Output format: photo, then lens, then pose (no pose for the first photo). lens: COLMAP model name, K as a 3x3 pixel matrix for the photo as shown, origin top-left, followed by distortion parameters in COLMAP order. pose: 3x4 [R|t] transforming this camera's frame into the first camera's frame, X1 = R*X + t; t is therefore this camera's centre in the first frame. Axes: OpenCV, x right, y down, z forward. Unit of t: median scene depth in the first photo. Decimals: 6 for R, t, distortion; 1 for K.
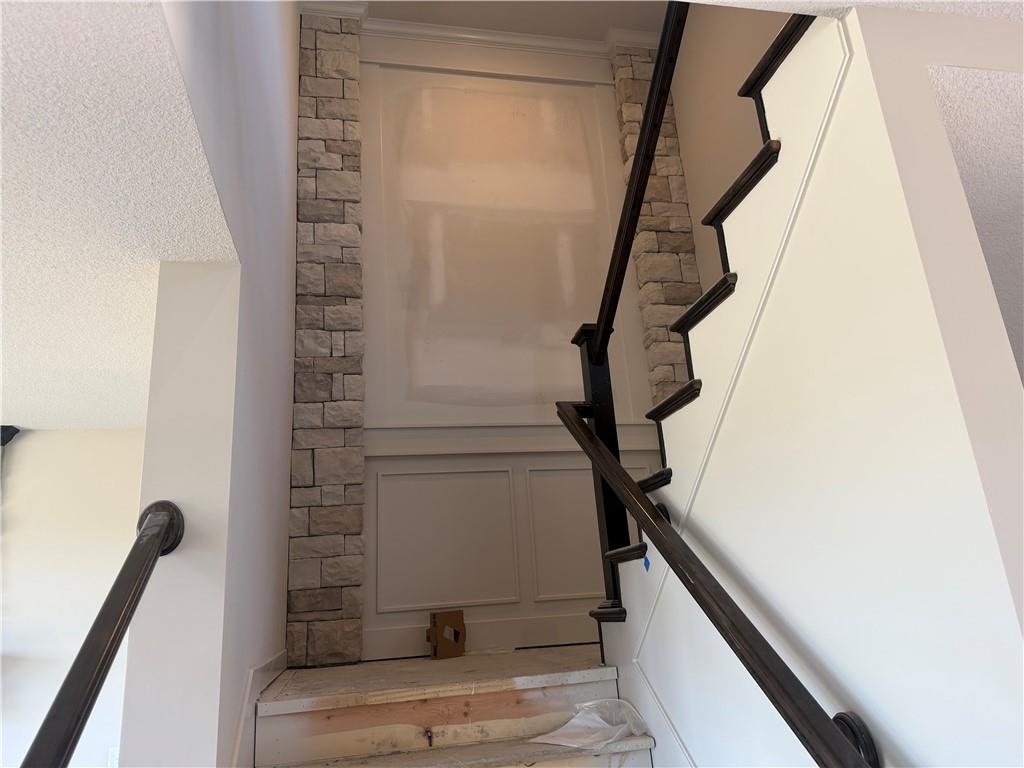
lens RADIAL K [[724.9, 0, 512.0], [0, 724.9, 384.0], [0, 0, 1]] dist [0.043542, -0.003236]
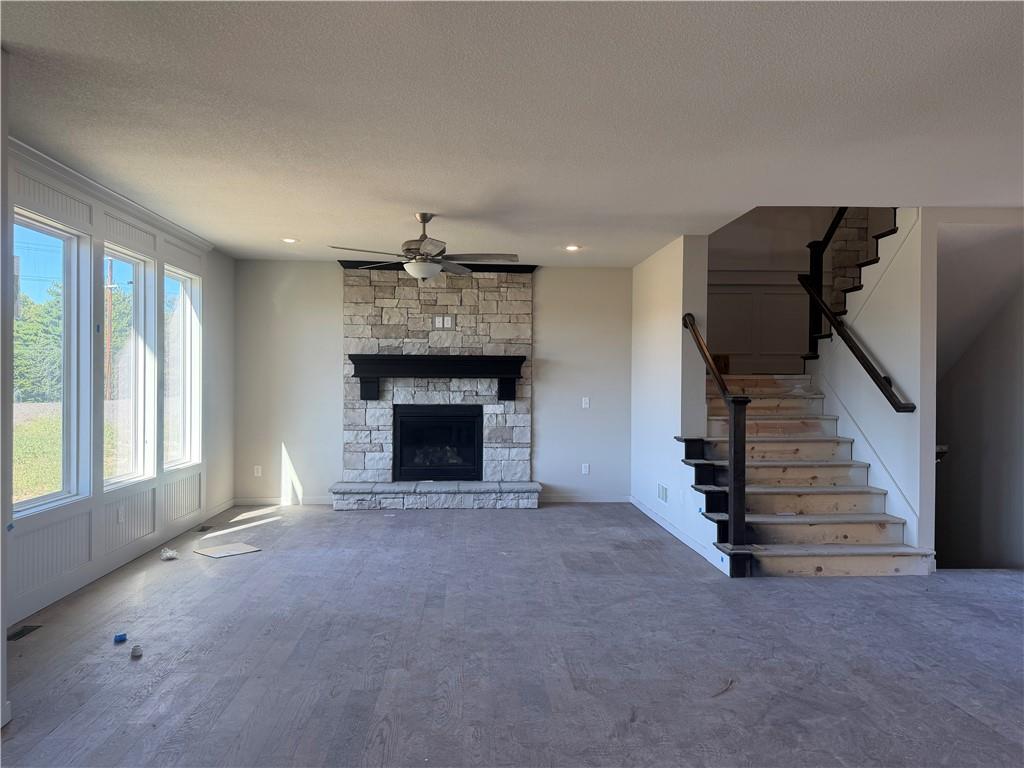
lens RADIAL K [[724.9, 0, 512.0], [0, 724.9, 384.0], [0, 0, 1]] dist [0.043542, -0.003236]
pose [[0.986179, 0.073643, -0.148418, -0.599697], [-0.024149, 0.950111, 0.310975, -0.442561], [0.163914, -0.303093, 0.938758, -1.918509]]
